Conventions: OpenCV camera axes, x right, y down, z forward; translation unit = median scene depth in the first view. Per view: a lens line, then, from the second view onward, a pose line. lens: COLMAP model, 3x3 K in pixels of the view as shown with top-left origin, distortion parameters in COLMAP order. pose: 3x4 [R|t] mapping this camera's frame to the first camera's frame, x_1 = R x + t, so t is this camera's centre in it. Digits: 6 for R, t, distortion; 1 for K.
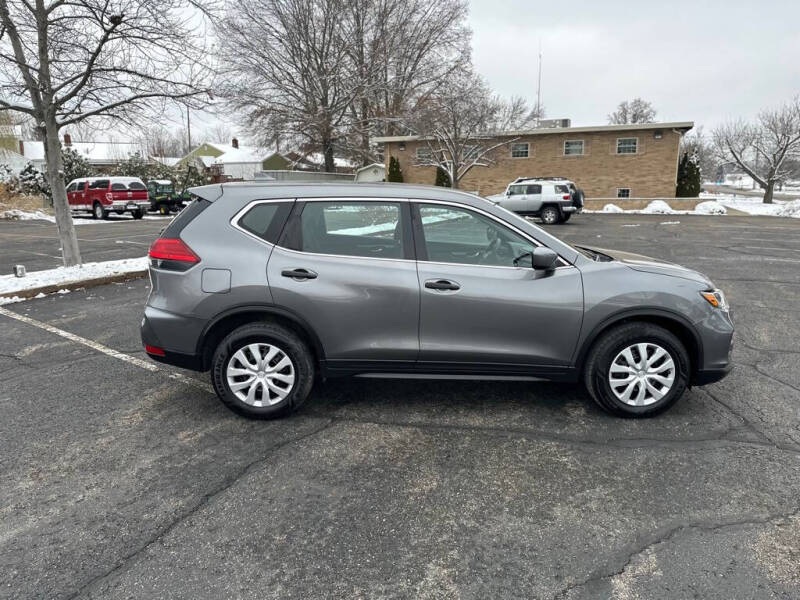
lens RADIAL K [[559.2, 0, 398.8], [0, 559.2, 308.6], [0, 0, 1]] dist [0.045190, -0.054390]
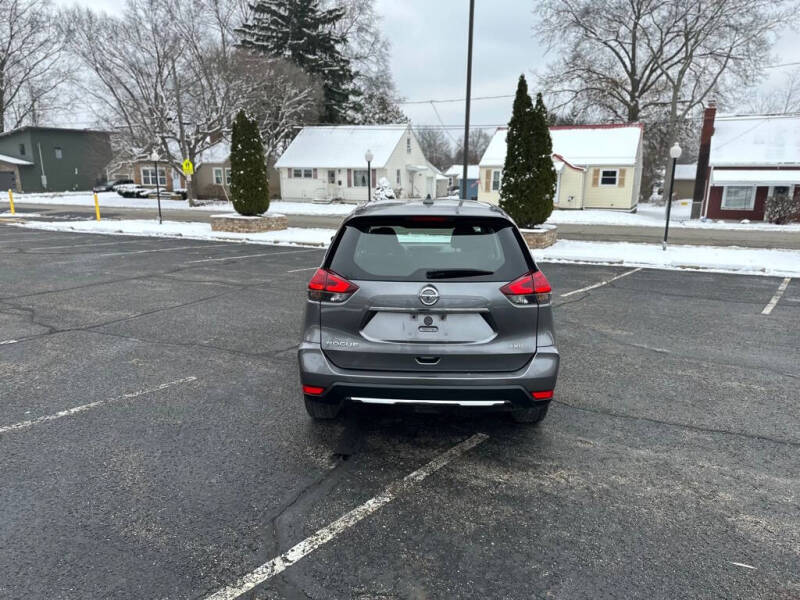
lens RADIAL K [[559.2, 0, 400.6], [0, 559.2, 304.6], [0, 0, 1]] dist [0.045190, -0.054390]
pose [[0.044945, -0.216008, 0.975357, -0.223234], [0.206787, 0.957209, 0.202460, -0.050882], [-0.977353, 0.192592, 0.087690, 0.194743]]
